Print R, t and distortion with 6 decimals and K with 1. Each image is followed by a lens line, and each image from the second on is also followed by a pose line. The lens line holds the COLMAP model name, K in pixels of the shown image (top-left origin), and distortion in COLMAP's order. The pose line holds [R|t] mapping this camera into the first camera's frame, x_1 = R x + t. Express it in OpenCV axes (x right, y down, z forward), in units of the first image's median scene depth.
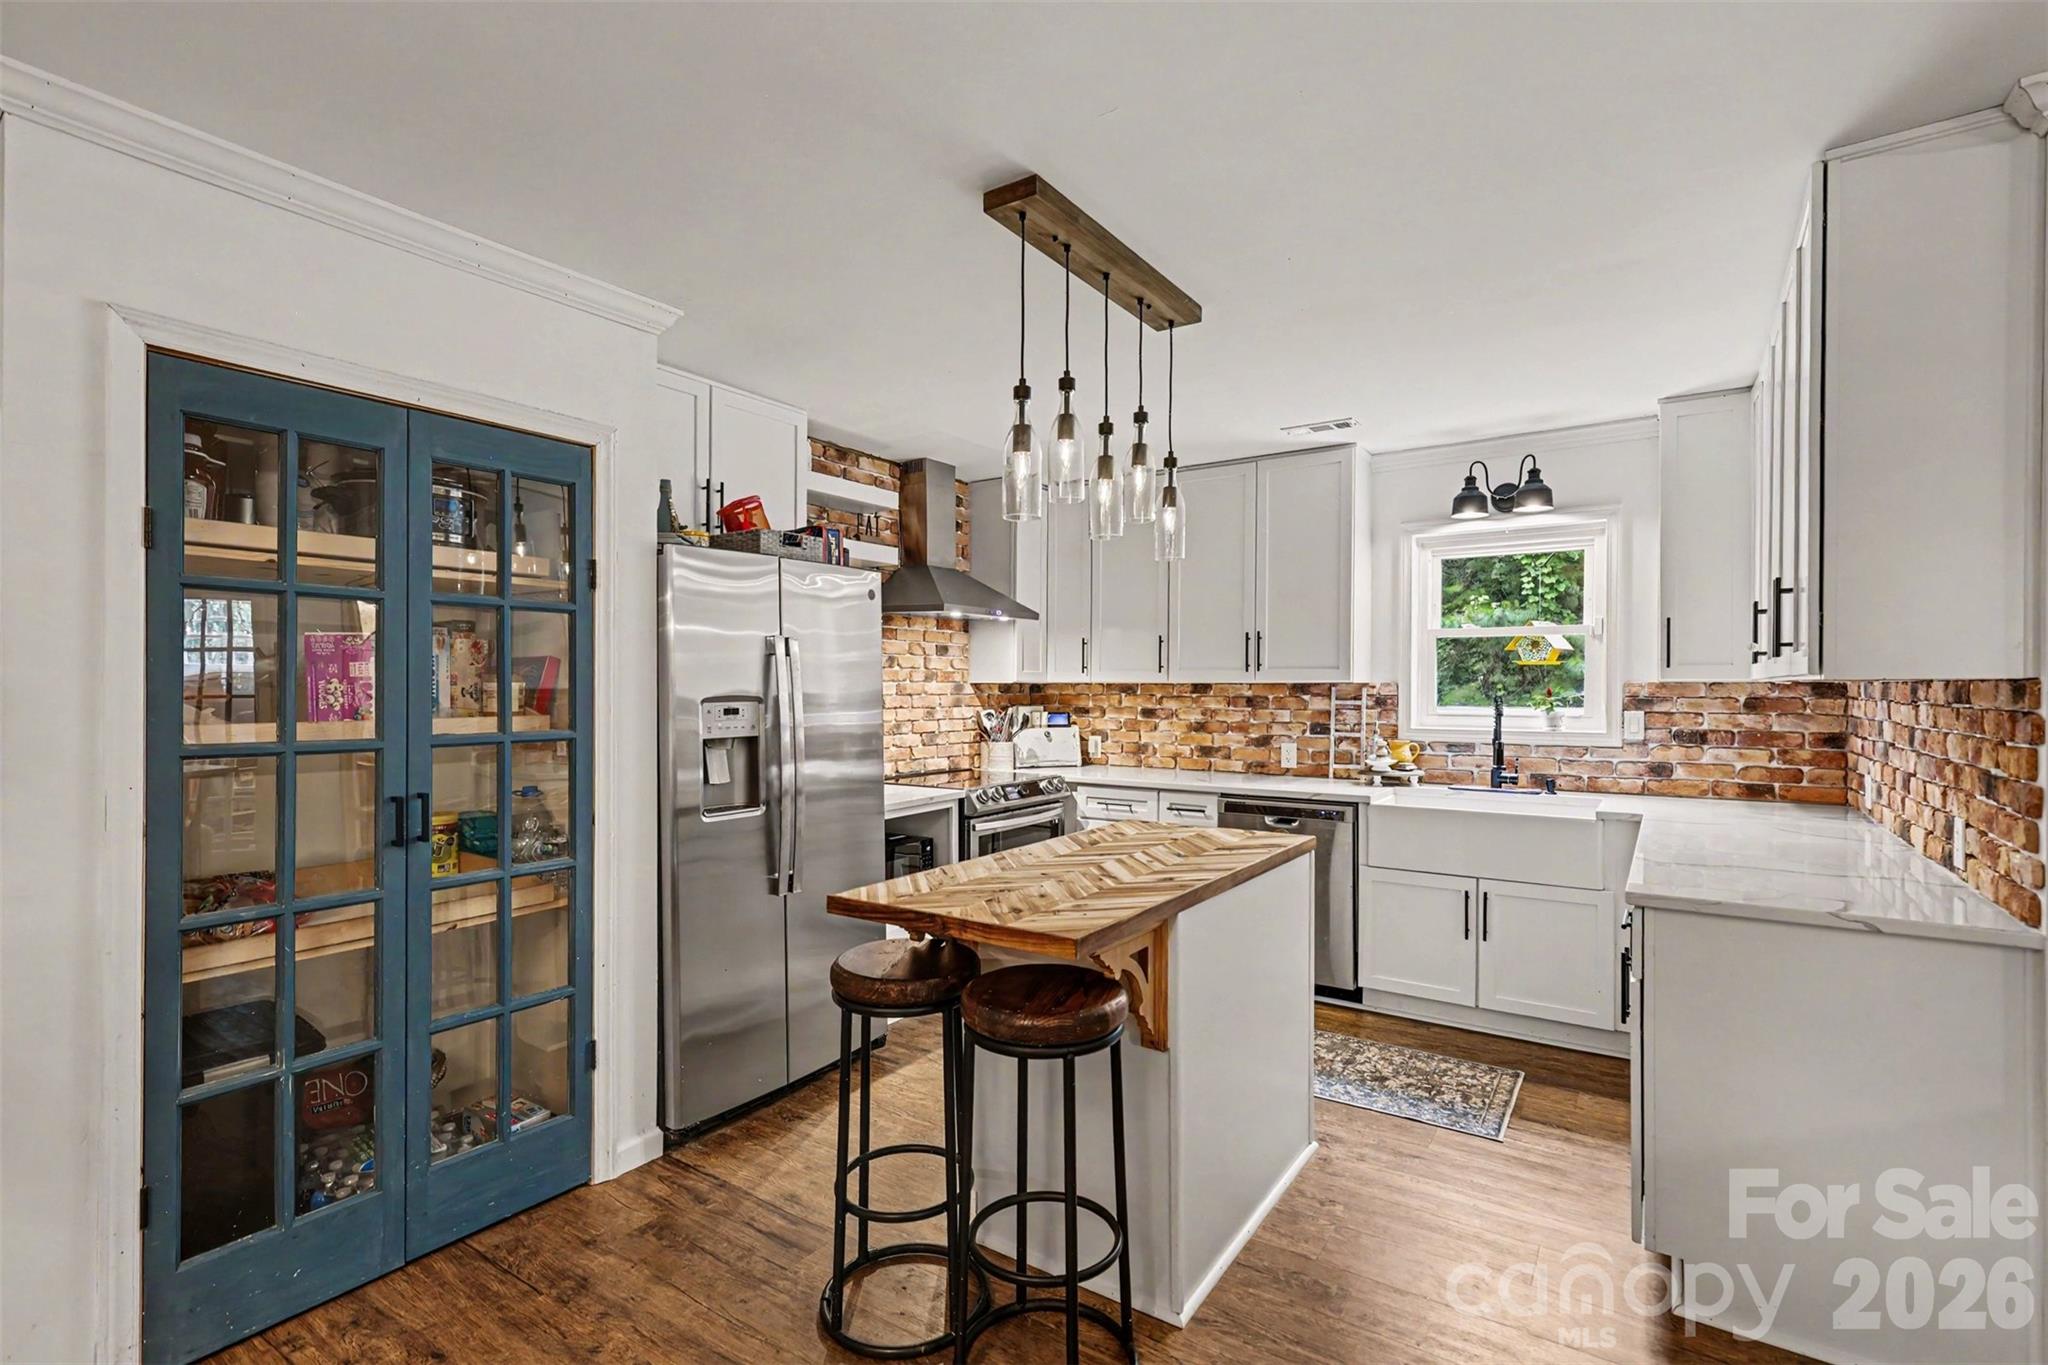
lens RADIAL K [[929.6, 0, 1022.4], [0, 929.6, 688.0], [0, 0, 1]] dist [0.001797, -0.000089]
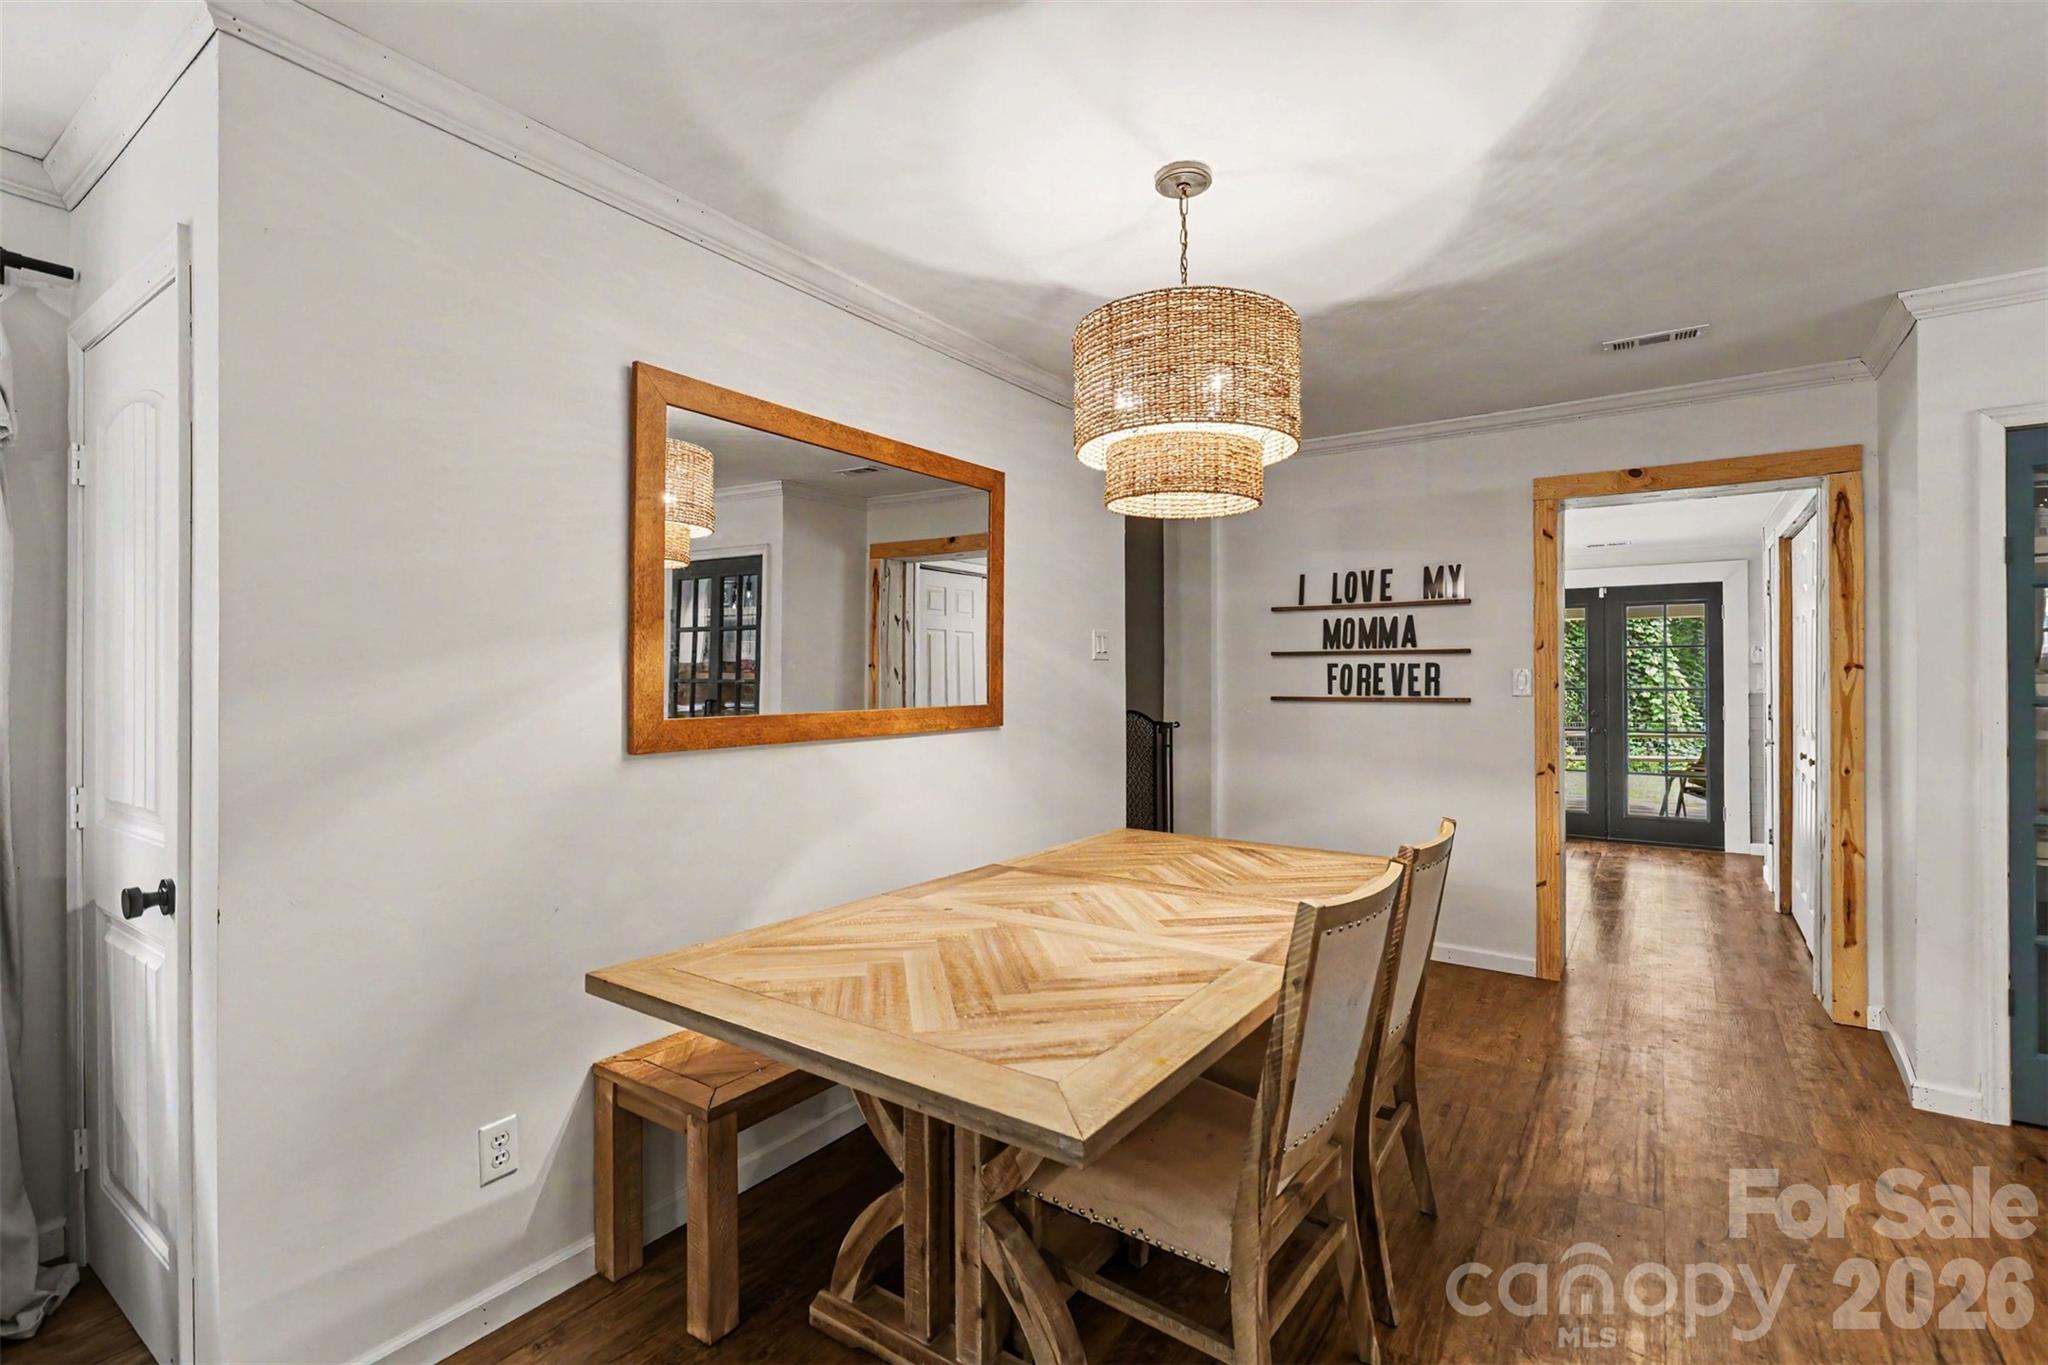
lens RADIAL K [[929.6, 0, 1029.2], [0, 929.6, 665.5], [0, 0, 1]] dist [0.001797, -0.000089]
pose [[-0.001504, -0.009944, -0.999949, 0.234439], [0.001180, 0.999950, -0.009946, 0.010582], [0.999998, -0.001195, -0.001492, -0.239964]]
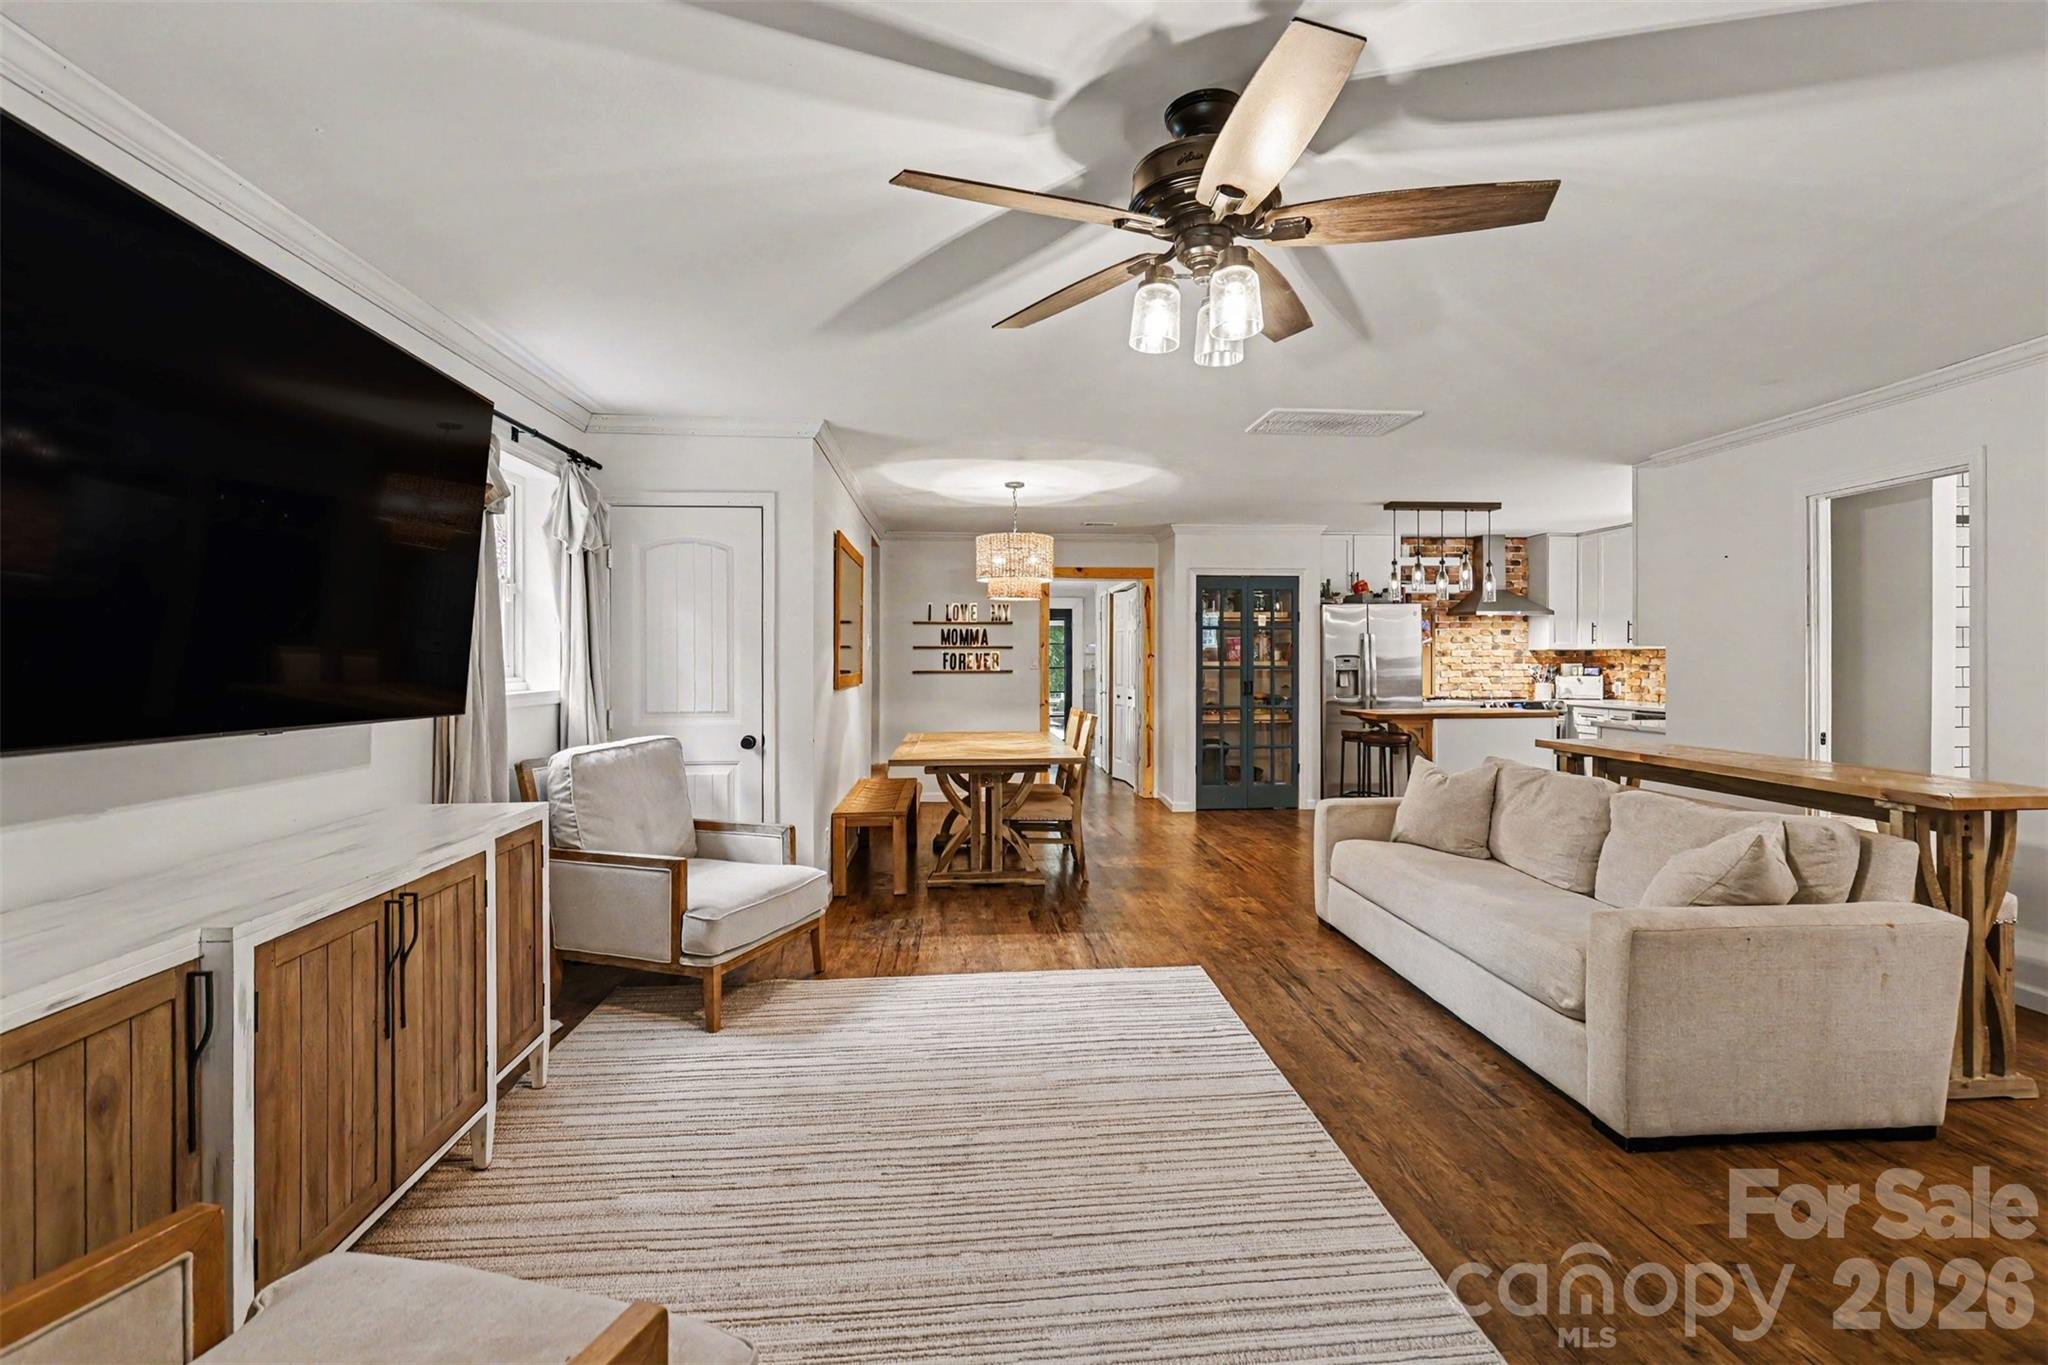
lens RADIAL K [[929.6, 0, 1050.3], [0, 929.6, 669.3], [0, 0, 1]] dist [0.001797, -0.000089]
pose [[0.647959, 0.005627, -0.761655, 0.855970], [0.002215, 0.999955, 0.009272, 0.015643], [0.761672, -0.007695, 0.647917, -1.036750]]
